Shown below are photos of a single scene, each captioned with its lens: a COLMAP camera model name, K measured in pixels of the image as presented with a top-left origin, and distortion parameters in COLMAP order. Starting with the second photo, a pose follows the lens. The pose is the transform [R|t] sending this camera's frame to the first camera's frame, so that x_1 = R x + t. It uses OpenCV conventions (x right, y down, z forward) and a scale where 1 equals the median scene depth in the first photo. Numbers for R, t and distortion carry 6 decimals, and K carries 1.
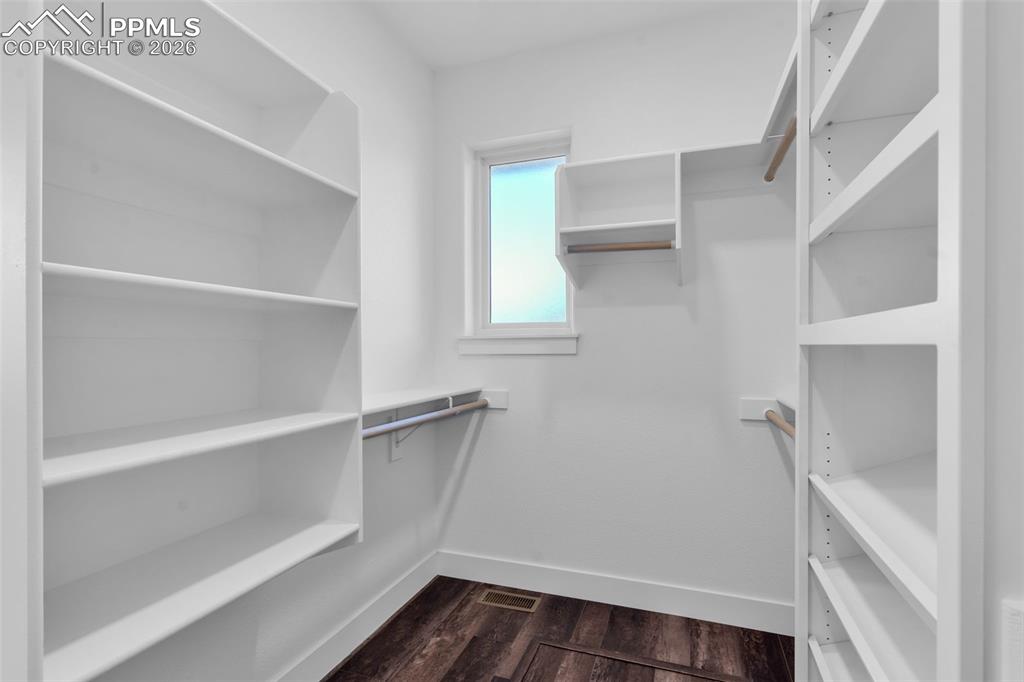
lens RADIAL K [[513.1, 0, 510.5], [0, 513.1, 344.1], [0, 0, 1]] dist [0.000599, 0.000340]
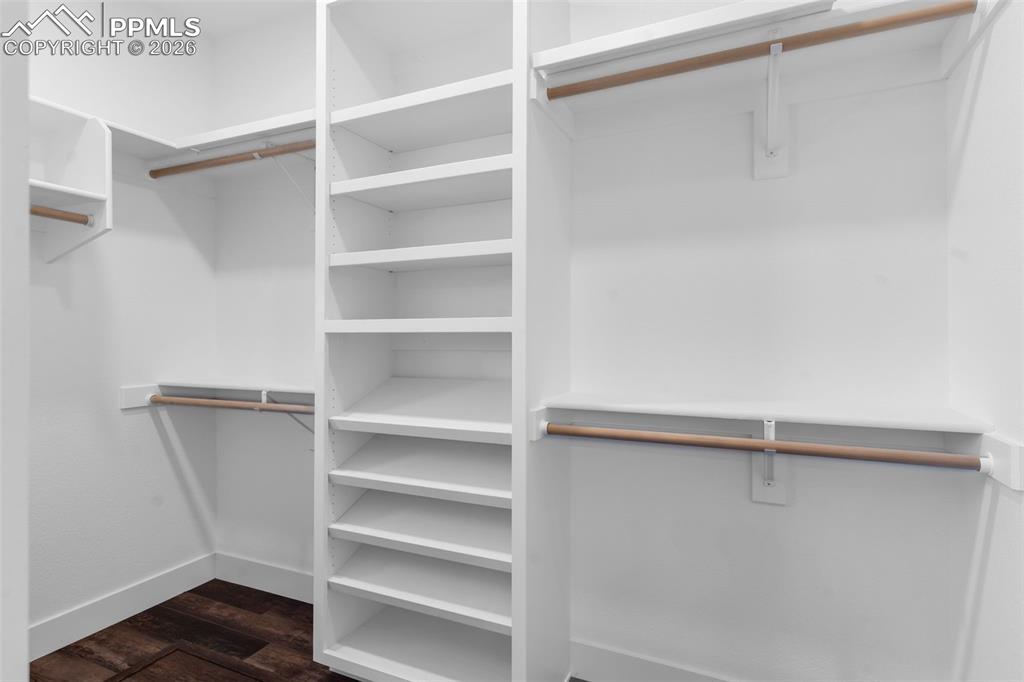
lens RADIAL K [[513.1, 0, 513.3], [0, 513.1, 336.8], [0, 0, 1]] dist [0.000599, 0.000340]
pose [[0.081072, -0.008542, 0.996672, -0.495501], [0.001061, 0.999963, 0.008484, 0.000813], [-0.996708, 0.000370, 0.081078, 0.184926]]
